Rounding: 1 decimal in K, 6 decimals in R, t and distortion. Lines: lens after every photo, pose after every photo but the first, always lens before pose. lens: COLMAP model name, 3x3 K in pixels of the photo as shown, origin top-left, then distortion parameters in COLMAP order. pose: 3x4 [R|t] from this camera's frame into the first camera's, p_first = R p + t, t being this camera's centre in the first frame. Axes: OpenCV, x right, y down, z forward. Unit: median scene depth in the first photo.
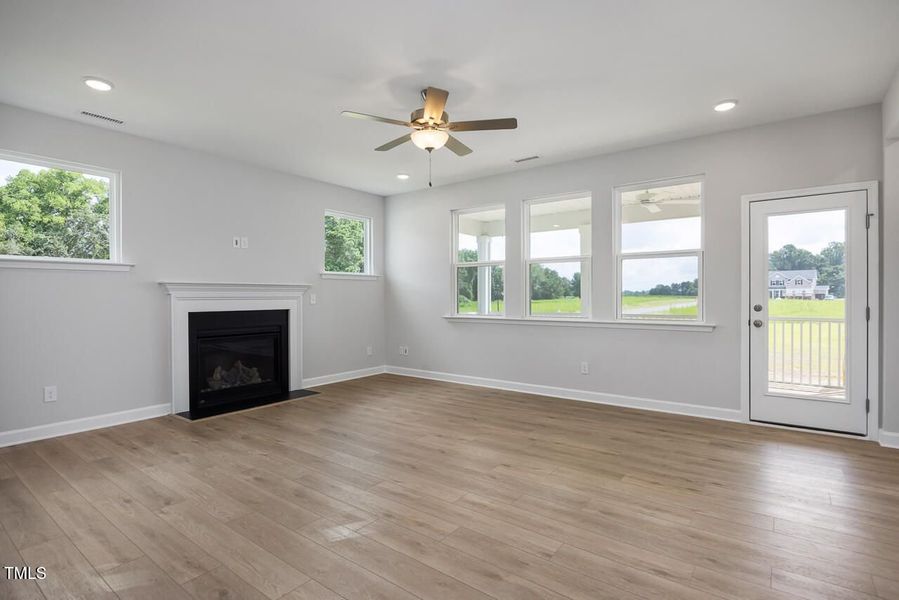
lens RADIAL K [[440.8, 0, 454.5], [0, 440.8, 300.7], [0, 0, 1]] dist [-0.008823, -0.000854]
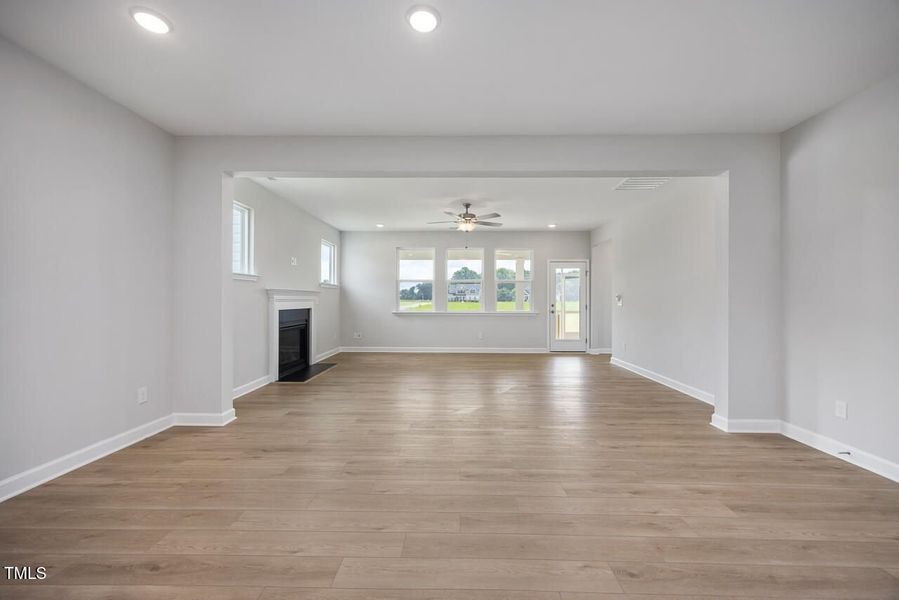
lens RADIAL K [[359.2, 0, 449.2], [0, 359.2, 298.9], [0, 0, 1]] dist [-0.001469, -0.000166]
pose [[0.814338, 0.007295, 0.580345, -0.847699], [-0.000314, 0.999926, -0.012129, 0.004008], [-0.580391, 0.009695, 0.814280, -0.269336]]
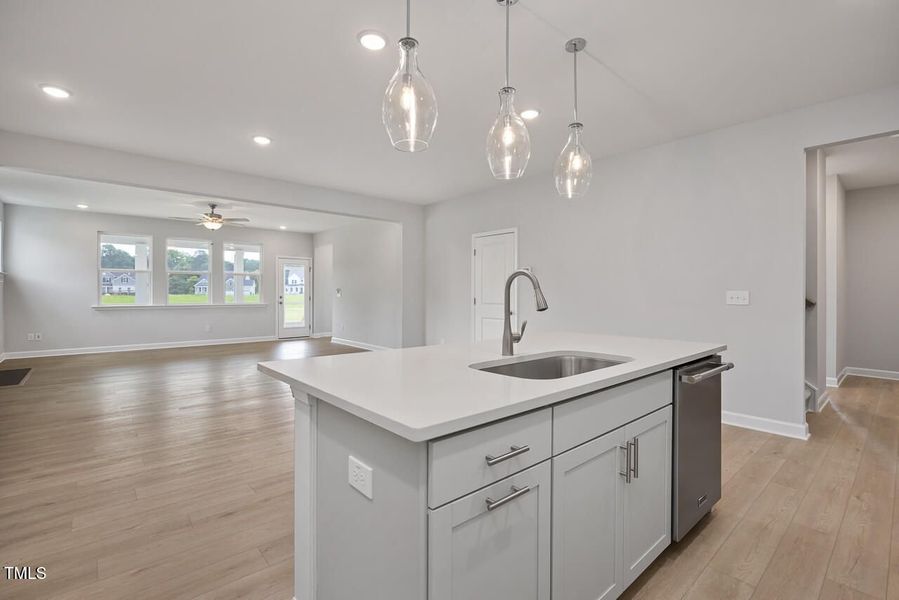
lens RADIAL K [[415.3, 0, 447.8], [0, 415.3, 294.2], [0, 0, 1]] dist [-0.004574, 0.000021]
pose [[0.211690, 0.000541, 0.977337, -1.446027], [0.005840, 0.999981, -0.001819, 0.008227], [-0.977319, 0.006093, 0.211683, -0.503860]]
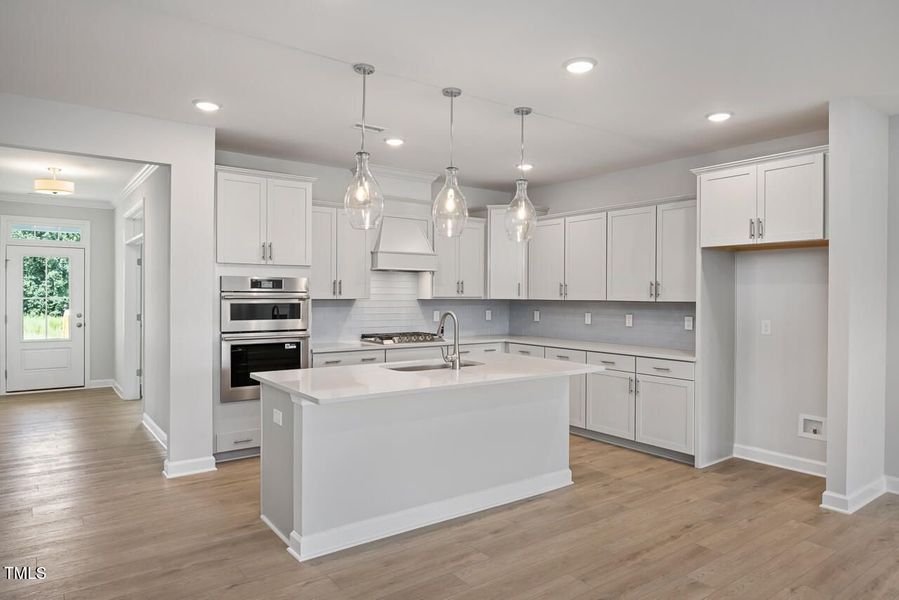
lens RADIAL K [[574.1, 0, 447.8], [0, 574.1, 299.6], [0, 0, 1]] dist [-0.005818, 0.000166]
pose [[-0.298525, 0.008686, -0.954362, -0.148306], [-0.015087, 0.999791, 0.013818, -0.047320], [0.954283, 0.018524, -0.298331, -0.220914]]
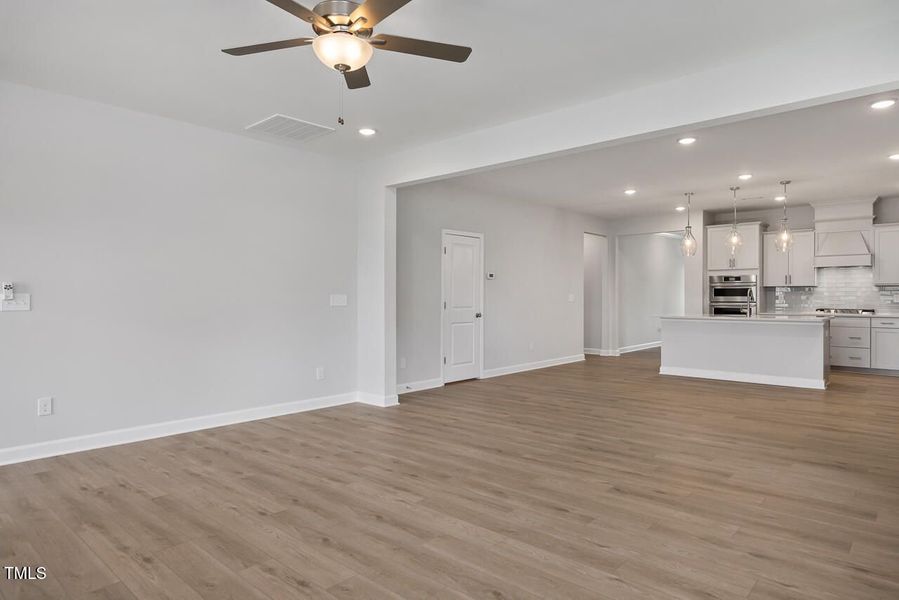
lens RADIAL K [[543.3, 0, 451.8], [0, 543.3, 299.9], [0, 0, 1]] dist [-0.004860, -0.001175]
pose [[-0.995095, 0.003791, 0.098849, -0.218957], [0.005344, 0.999866, 0.015452, -0.012898], [-0.098777, 0.015904, -0.994982, 1.335826]]
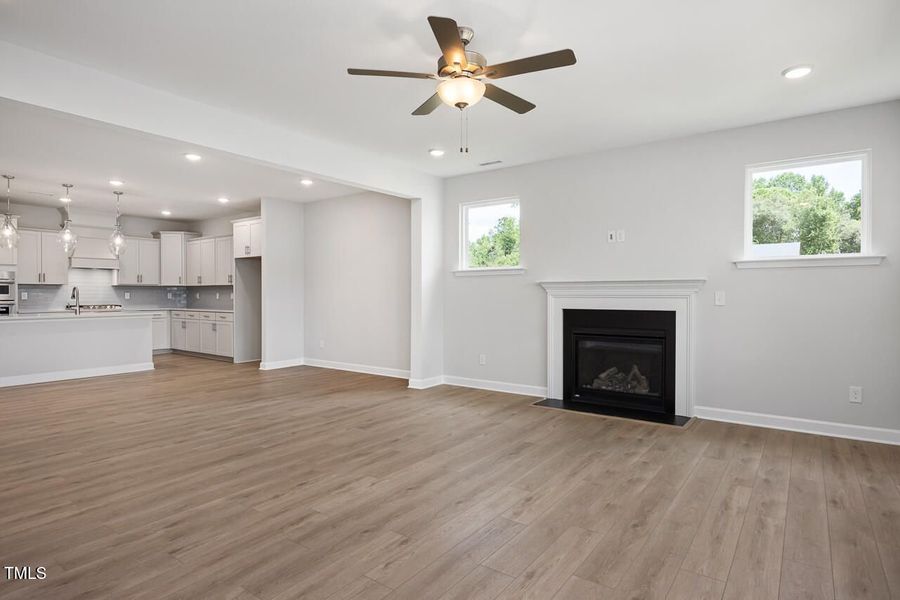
lens RADIAL K [[482.7, 0, 459.4], [0, 482.7, 306.1], [0, 0, 1]] dist [-0.012842, 0.000438]
pose [[0.021103, 0.025716, -0.999447, 0.595831], [-0.011381, 0.999611, 0.025480, -0.008431], [0.999713, 0.010837, 0.021388, 0.740716]]
